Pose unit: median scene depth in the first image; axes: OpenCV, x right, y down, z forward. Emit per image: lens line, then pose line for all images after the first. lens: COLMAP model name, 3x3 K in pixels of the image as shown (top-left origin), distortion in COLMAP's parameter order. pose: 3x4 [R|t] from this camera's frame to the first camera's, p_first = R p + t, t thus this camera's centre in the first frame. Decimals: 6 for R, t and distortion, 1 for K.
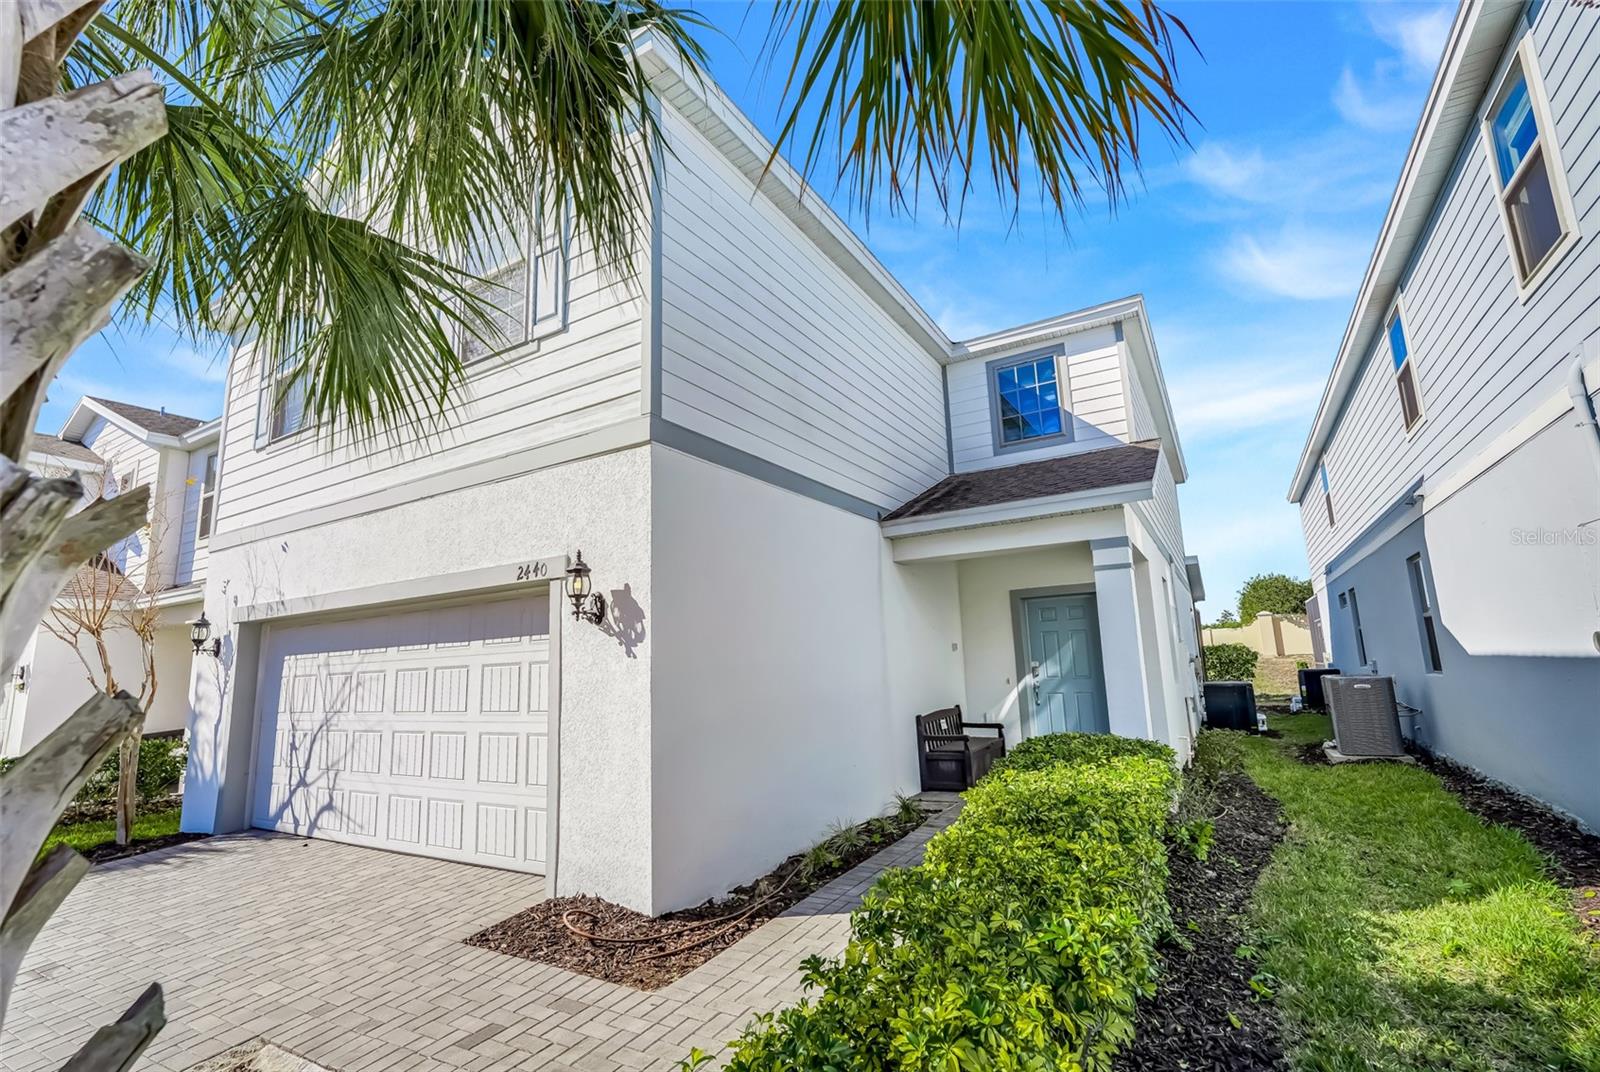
lens RADIAL K [[723.7, 0, 800.0], [0, 723.7, 536.0], [0, 0, 1]] dist [0.000163, -0.000031]
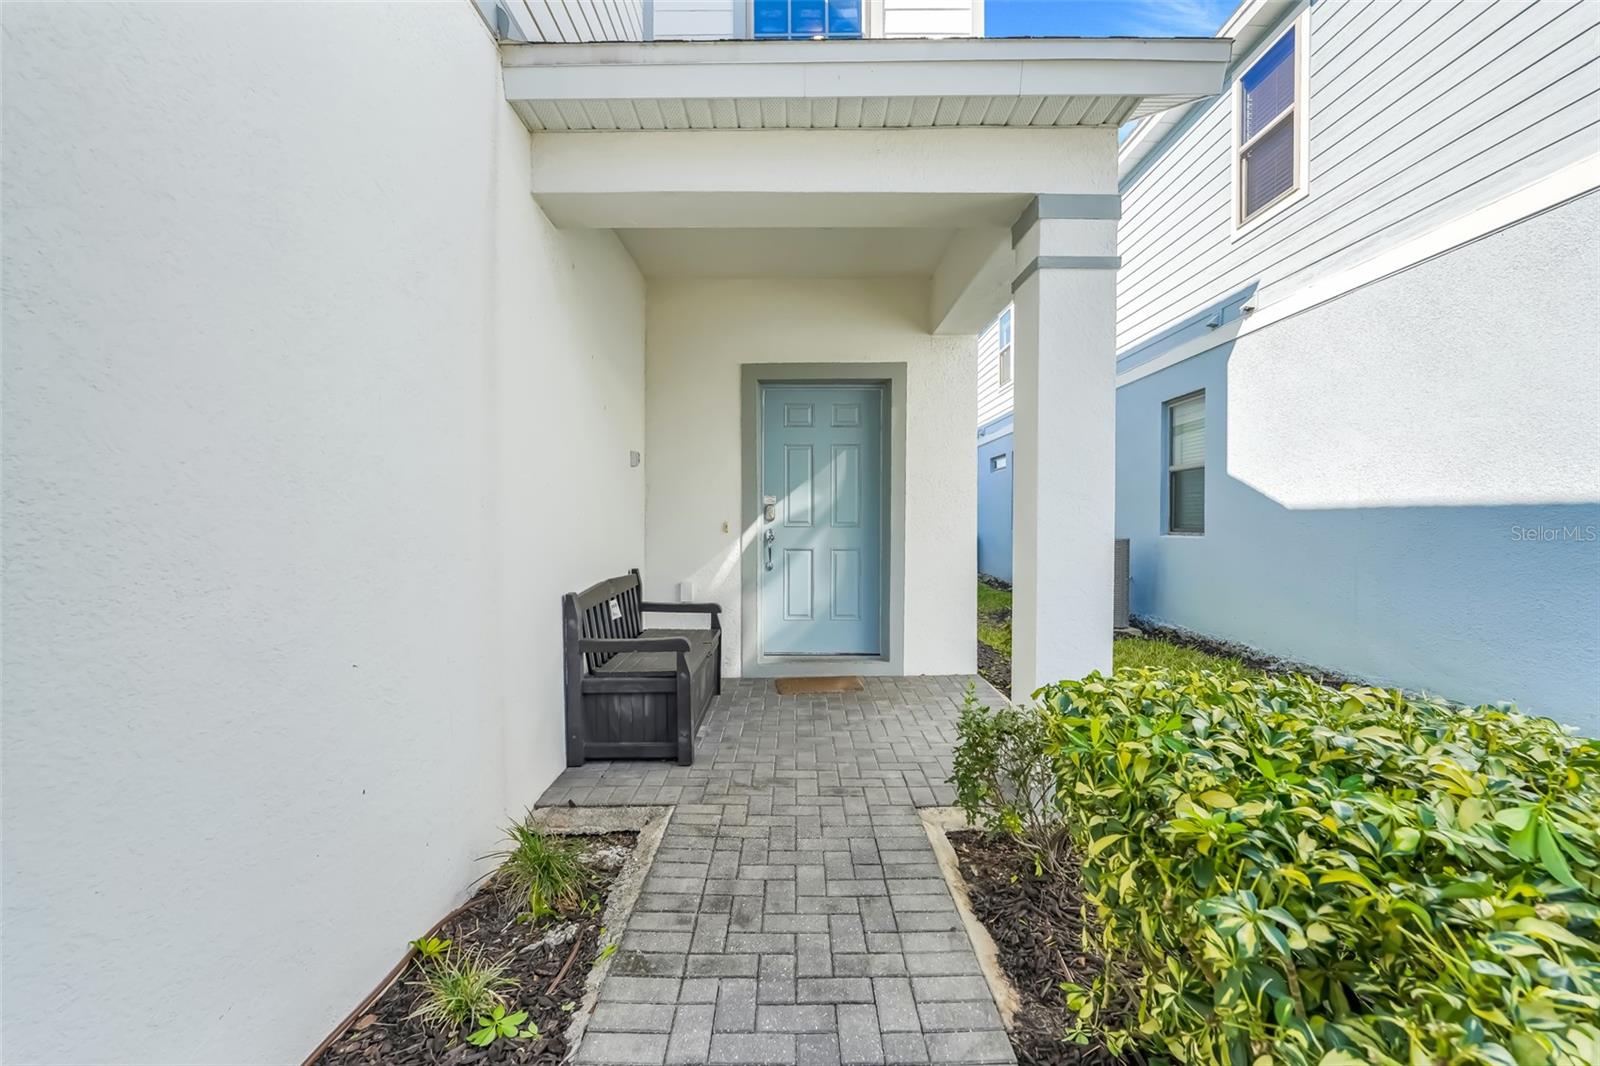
lens RADIAL K [[713.7, 0, 800.0], [0, 713.7, 533.0], [0, 0, 1]] dist [-0.030102, 0.000027]
pose [[0.854913, 0.027841, 0.518024, 0.057019], [-0.121670, 0.981468, 0.148047, 0.122062], [-0.504302, -0.189595, 0.842457, 0.533449]]
